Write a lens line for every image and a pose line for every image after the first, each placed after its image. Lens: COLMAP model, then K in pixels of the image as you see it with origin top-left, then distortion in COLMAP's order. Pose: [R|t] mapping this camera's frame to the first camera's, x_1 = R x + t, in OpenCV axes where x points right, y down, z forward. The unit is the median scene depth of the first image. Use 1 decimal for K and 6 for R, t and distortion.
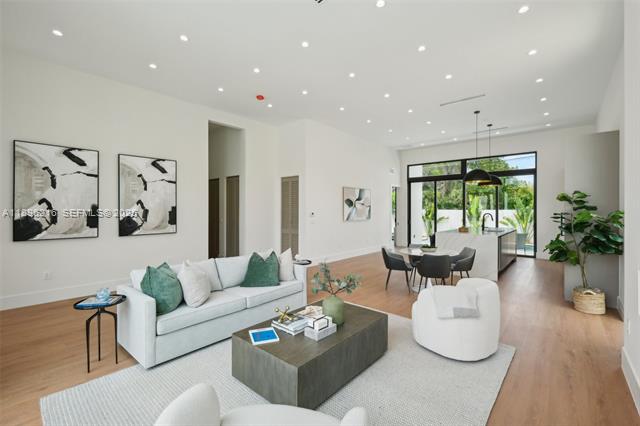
lens RADIAL K [[279.9, 0, 319.2], [0, 279.9, 211.6], [0, 0, 1]] dist [0.002603, -0.001483]
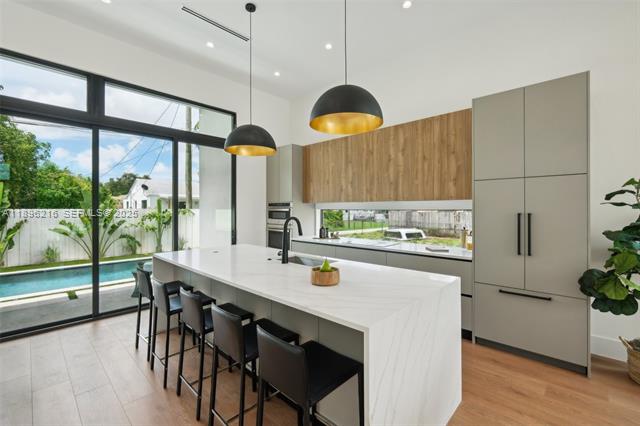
lens RADIAL K [[279.9, 0, 317.8], [0, 279.9, 207.8], [0, 0, 1]] dist [0.002603, -0.001483]
pose [[0.042030, 0.000527, 0.999116, 0.192624], [0.010631, 0.999943, -0.000975, -0.007197], [-0.999060, 0.010663, 0.042022, 0.883249]]
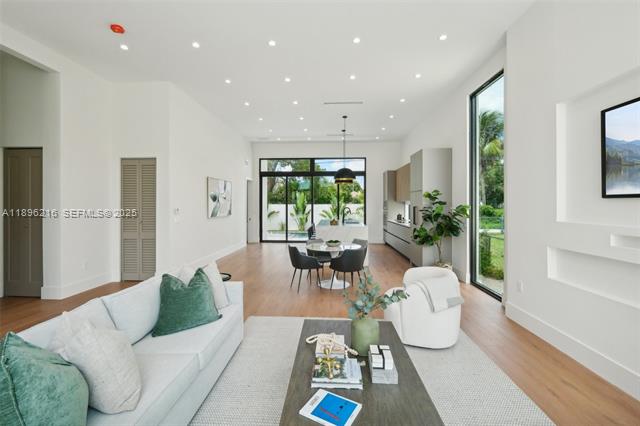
lens RADIAL K [[279.9, 0, 316.3], [0, 279.9, 206.9], [0, 0, 1]] dist [0.002603, -0.001483]
pose [[0.789936, -0.007355, 0.613145, -0.183704], [0.005625, 0.999973, 0.004748, -0.002071], [-0.613163, -0.000302, 0.789956, 0.162927]]
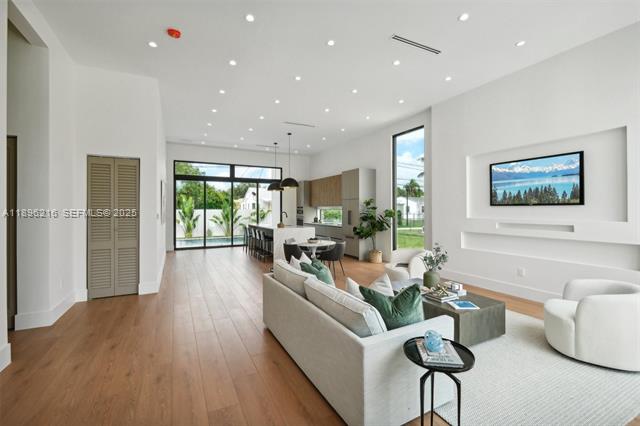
lens RADIAL K [[279.9, 0, 315.0], [0, 279.9, 210.2], [0, 0, 1]] dist [0.002603, -0.001483]
pose [[0.381151, -0.005204, 0.924498, -0.508106], [0.008956, 0.999958, 0.001936, -0.003144], [-0.924469, 0.007542, 0.381182, 0.345865]]
